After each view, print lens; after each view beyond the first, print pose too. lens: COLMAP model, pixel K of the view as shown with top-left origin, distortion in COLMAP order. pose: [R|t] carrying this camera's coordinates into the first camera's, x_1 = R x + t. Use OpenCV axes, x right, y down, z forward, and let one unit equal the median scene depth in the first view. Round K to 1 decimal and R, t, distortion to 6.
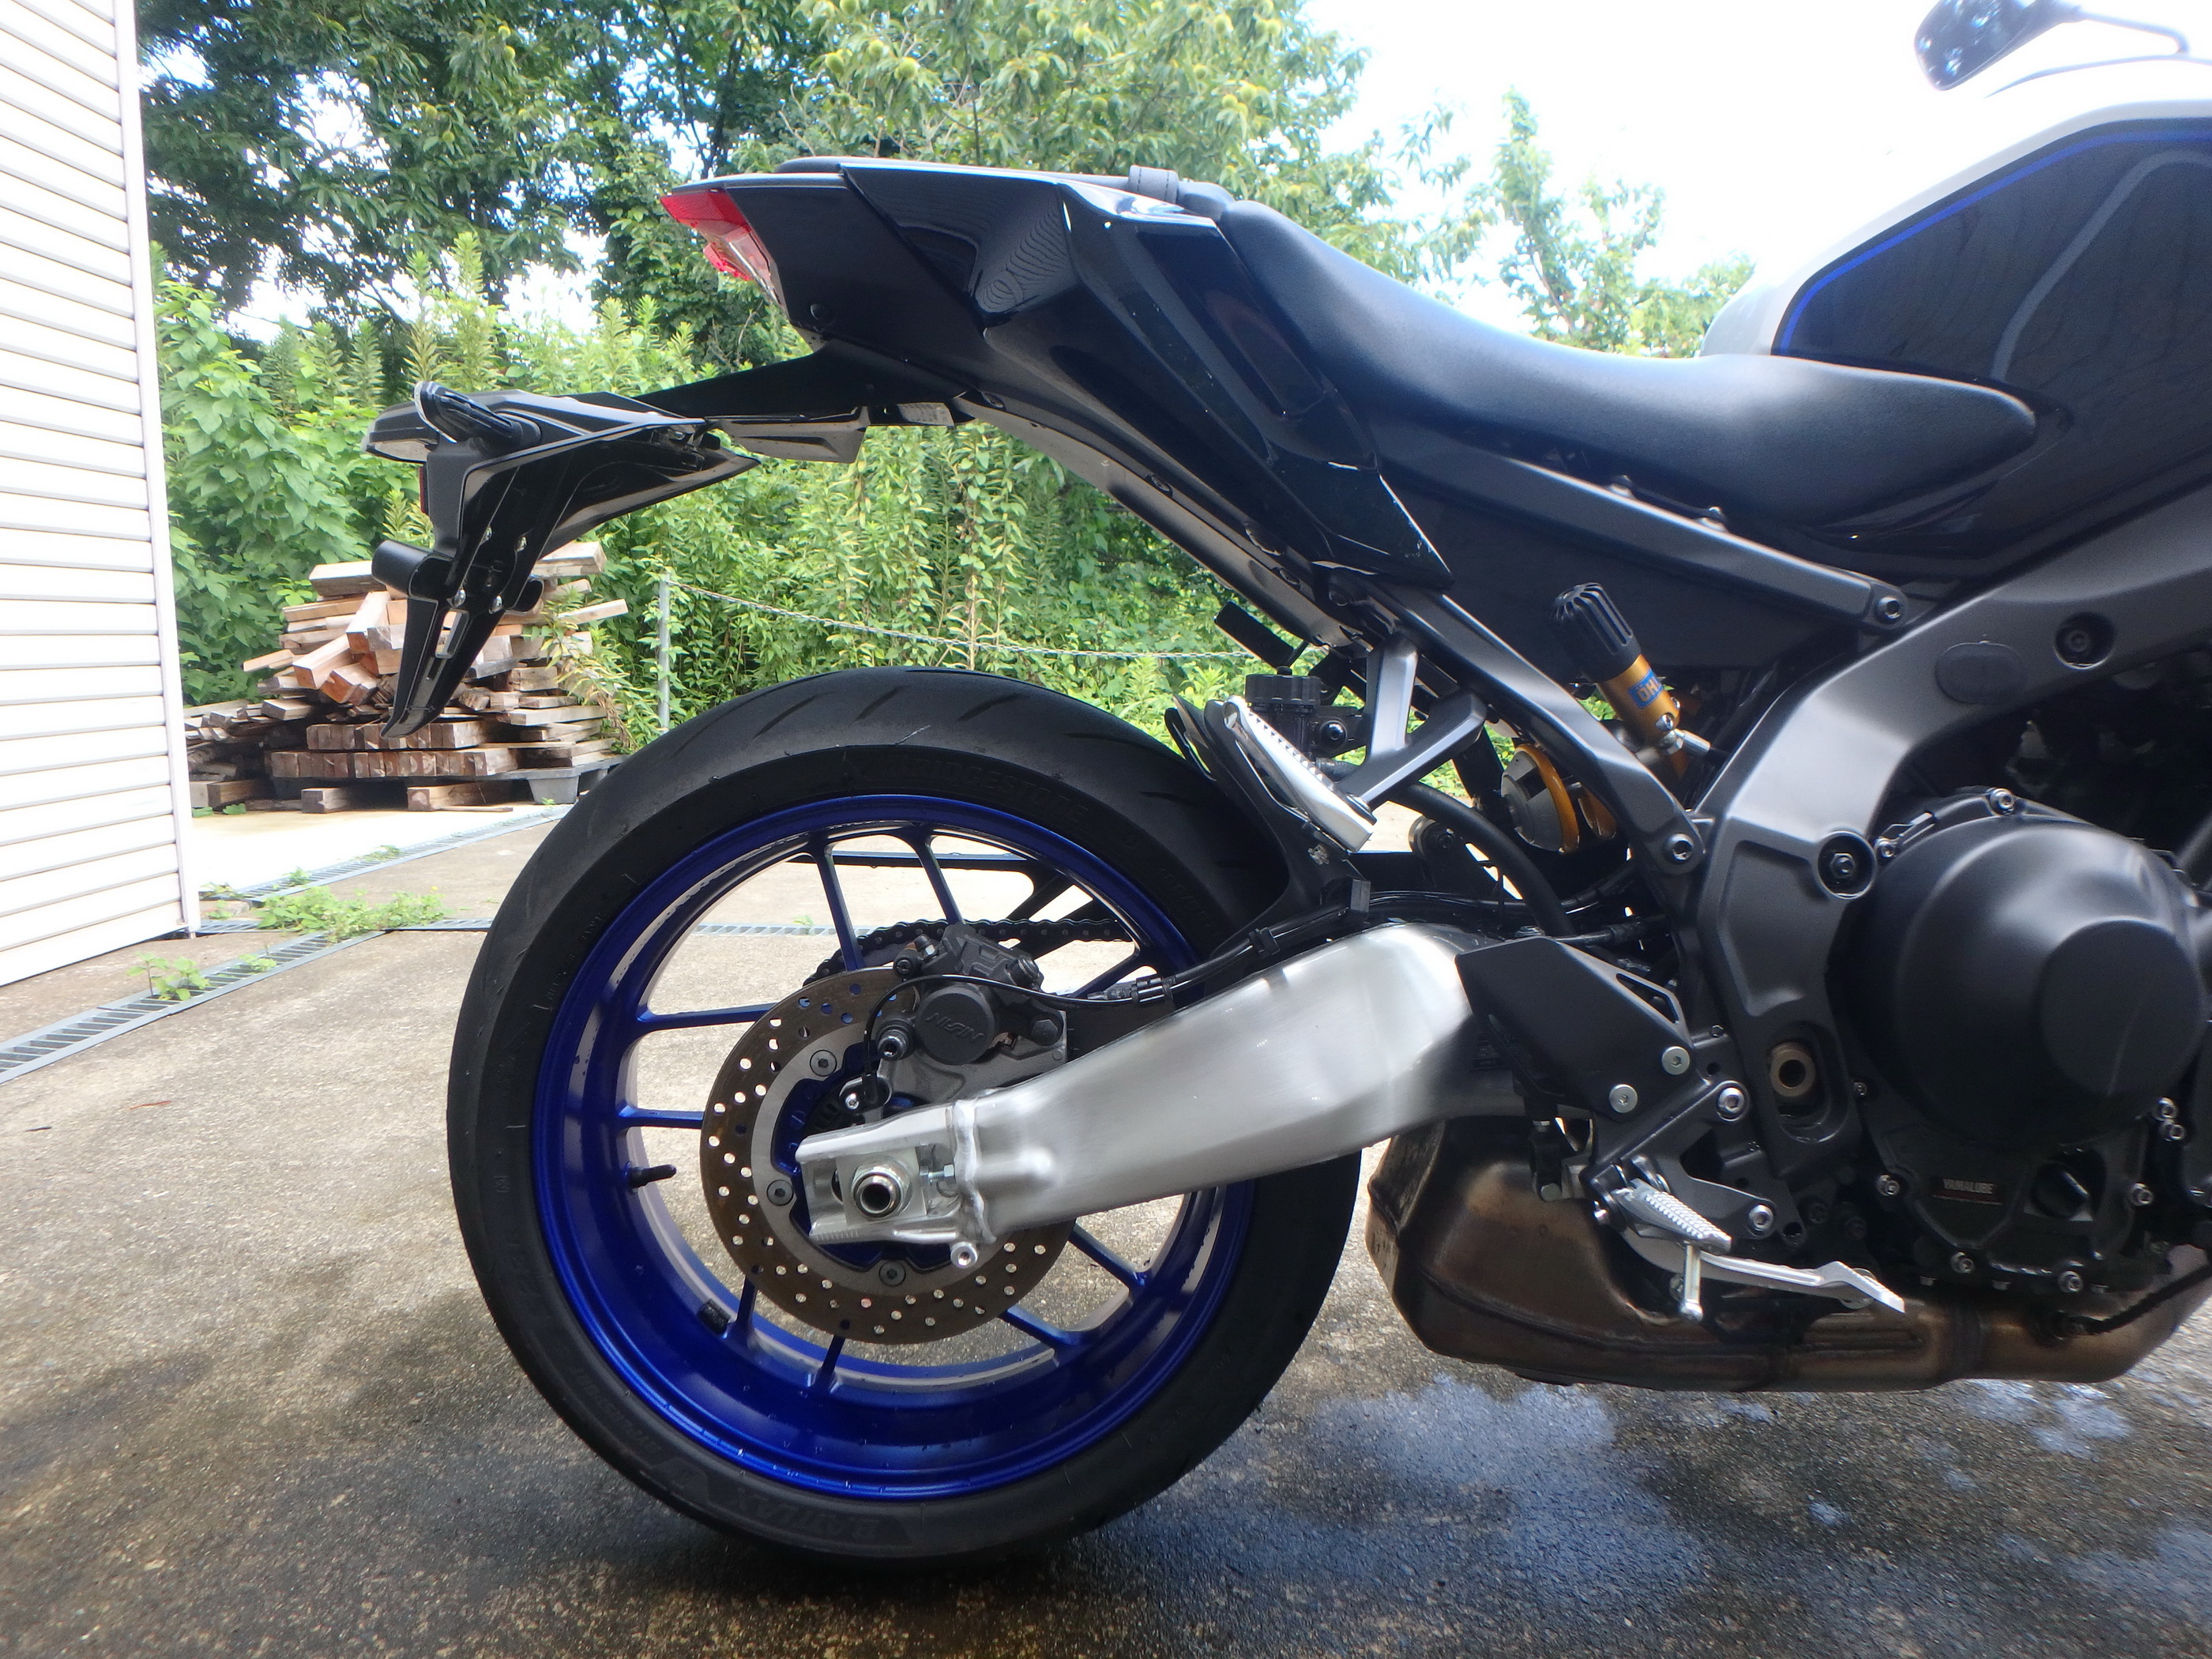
lens RADIAL K [[1367.0, 0, 1103.0], [0, 1367.0, 815.8], [0, 0, 1]] dist [-0.028993, 0.002225]
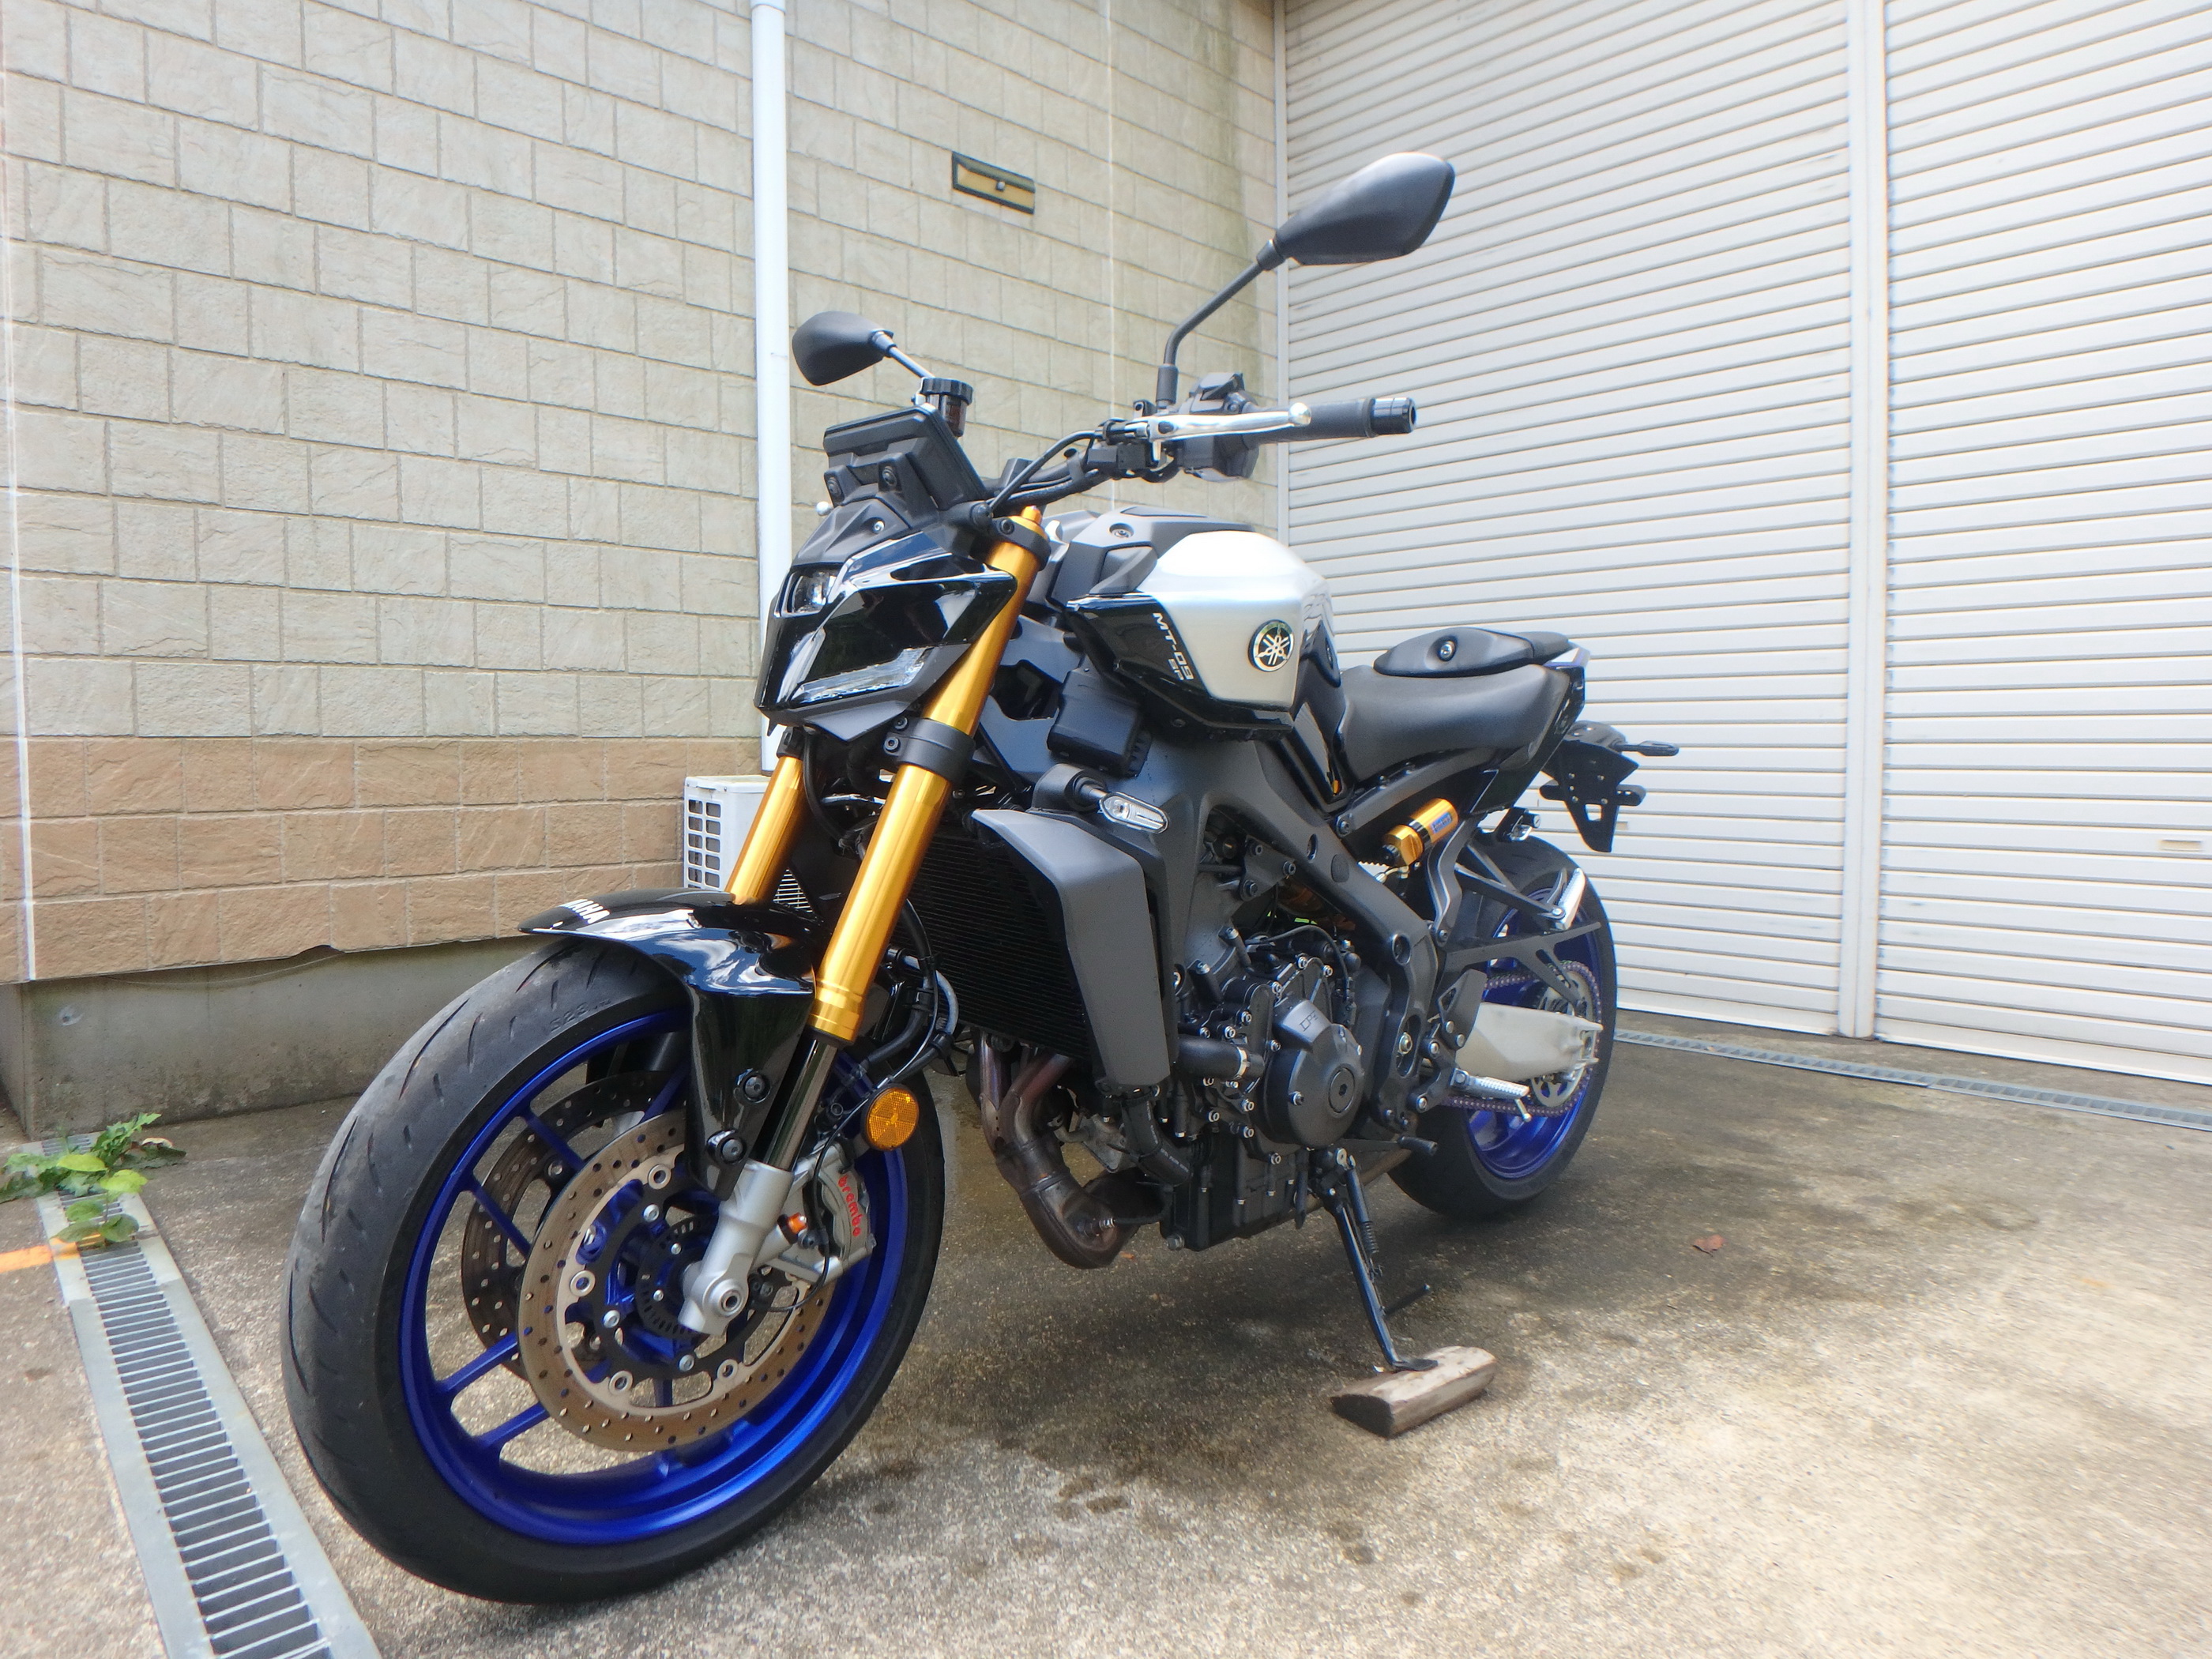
lens RADIAL K [[1372.2, 0, 1087.8], [0, 1372.2, 824.6], [0, 0, 1]] dist [-0.039903, 0.004081]
pose [[-0.732337, 0.025393, -0.680469, 0.357082], [-0.094920, 0.985741, 0.138941, -0.067837], [0.674294, 0.166342, -0.719485, 0.406435]]
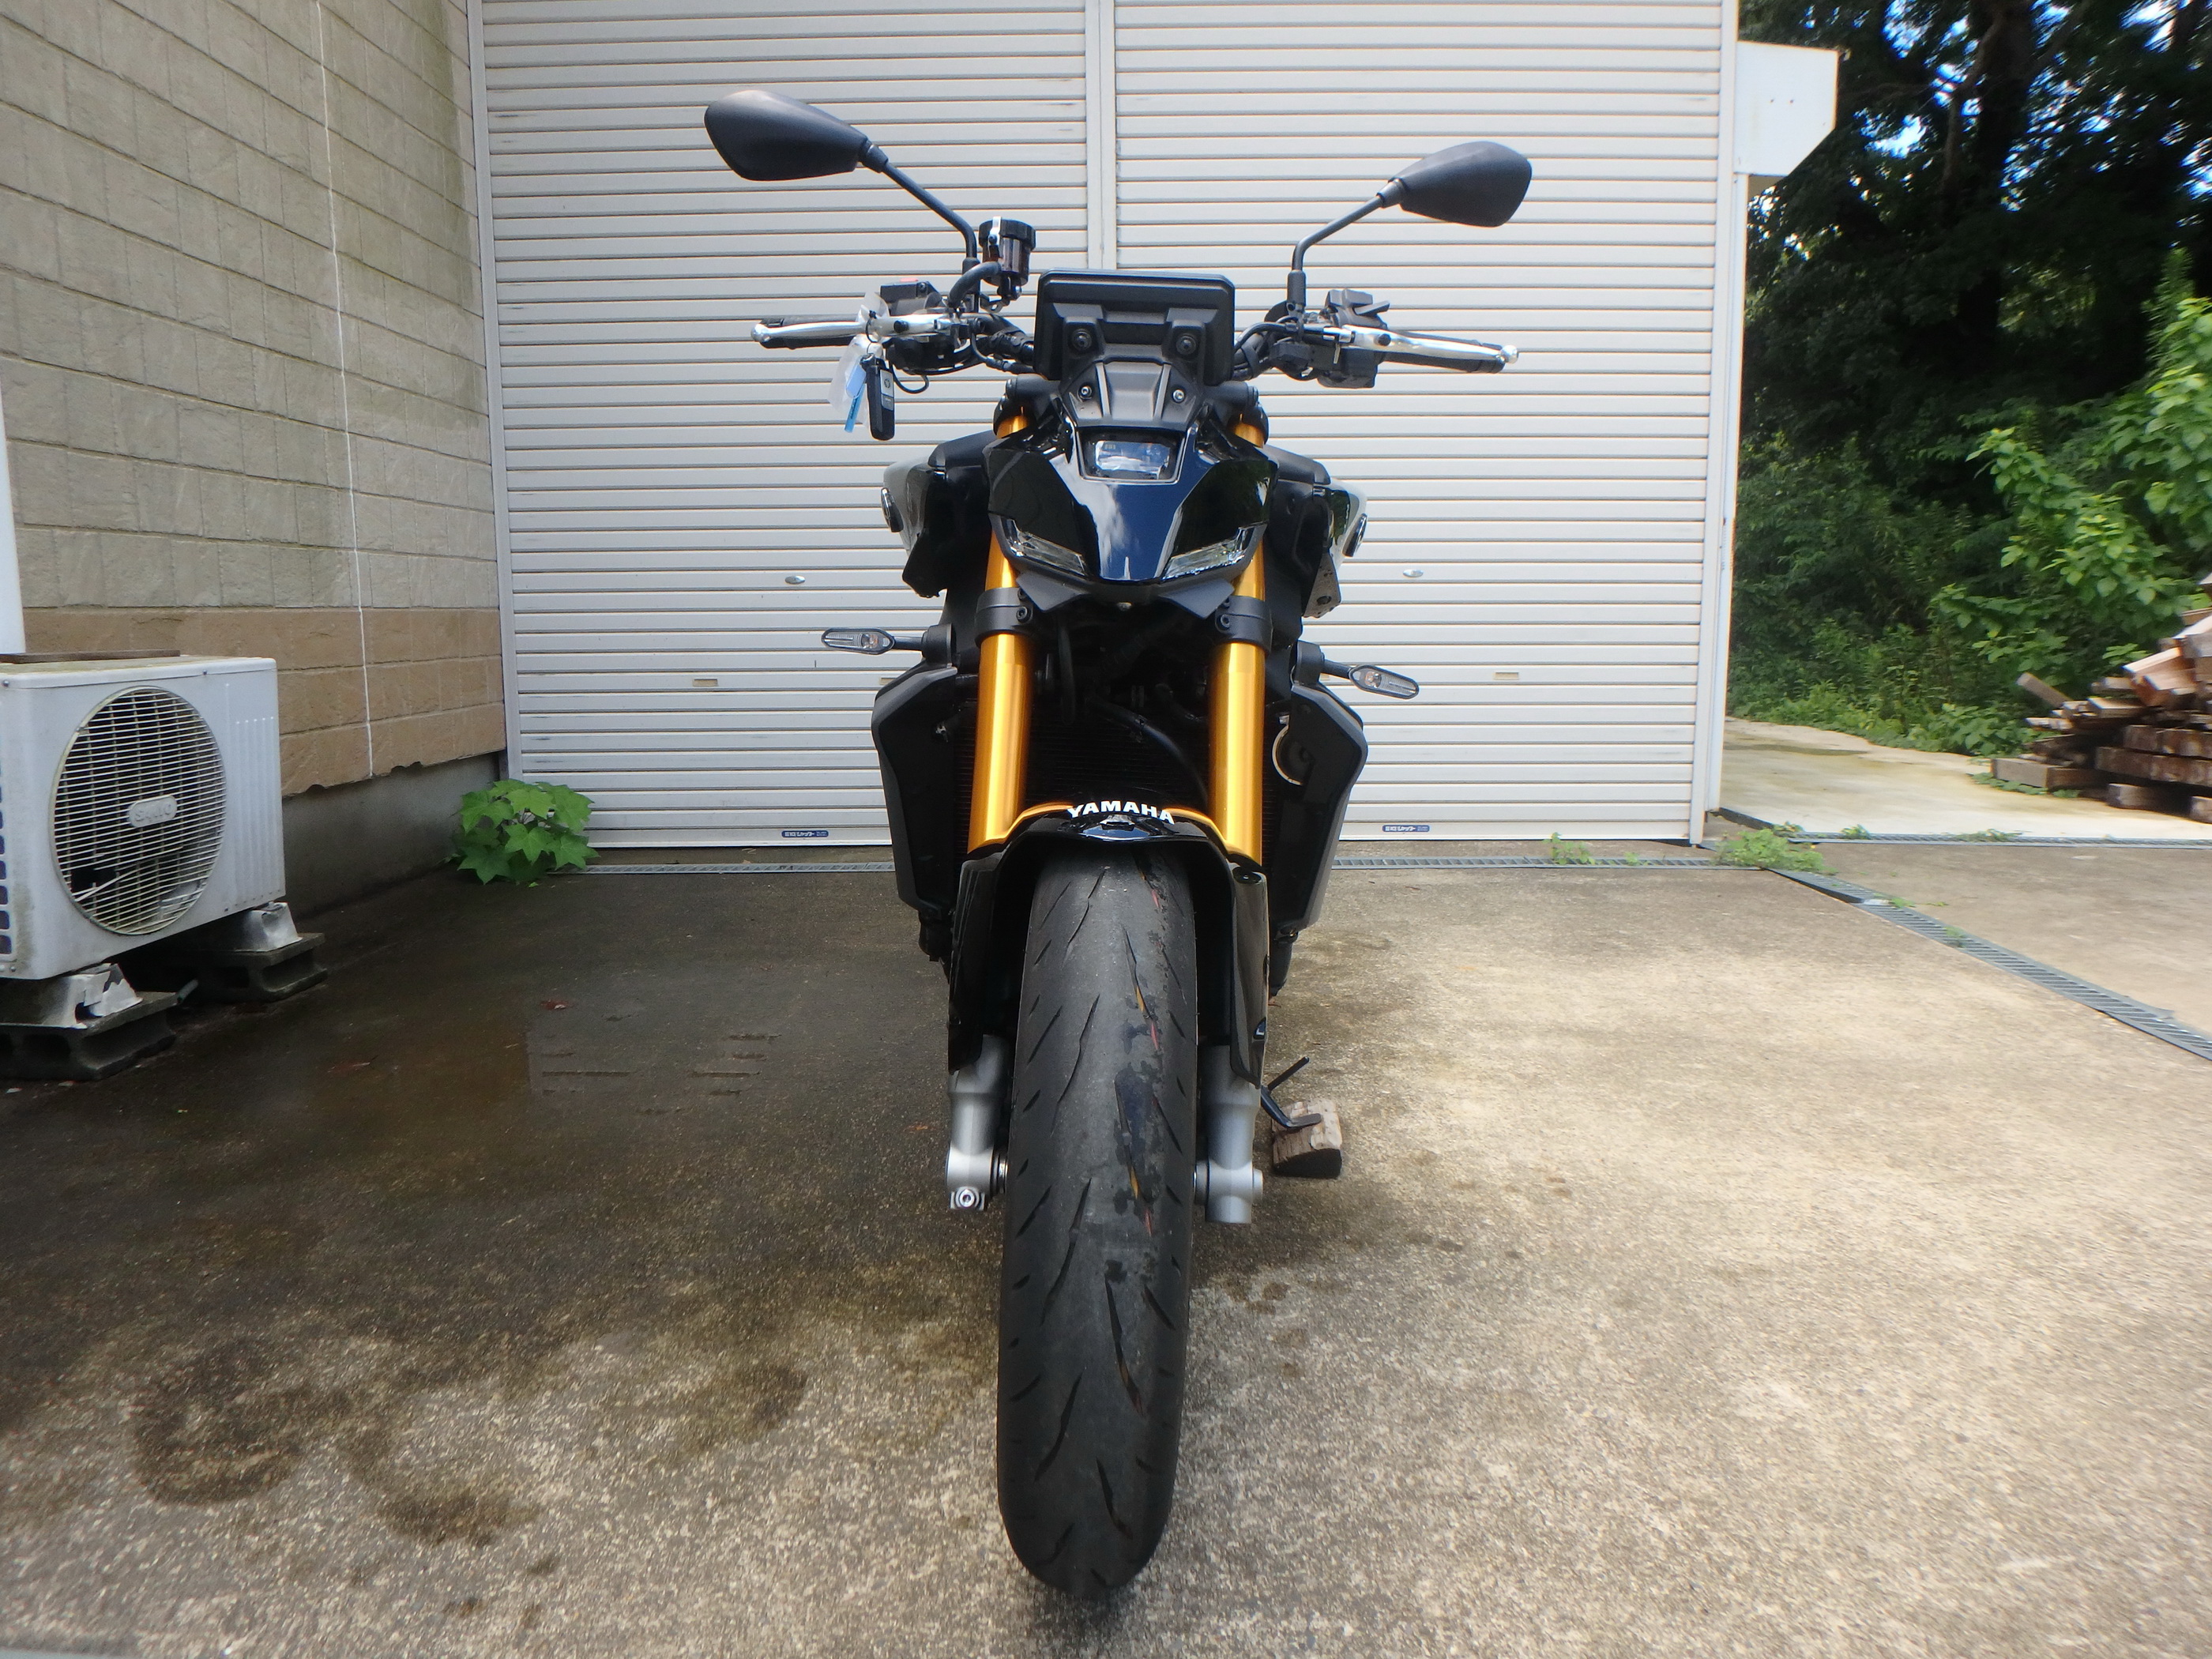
lens RADIAL K [[1354.5, 0, 1104.2], [0, 1354.5, 789.6], [0, 0, 1]] dist [-0.019723, -0.001177]
pose [[-0.014909, 0.124534, -0.992103, 0.464930], [-0.126348, 0.984025, 0.125419, -0.044993], [0.991874, 0.127221, 0.001064, 0.187685]]
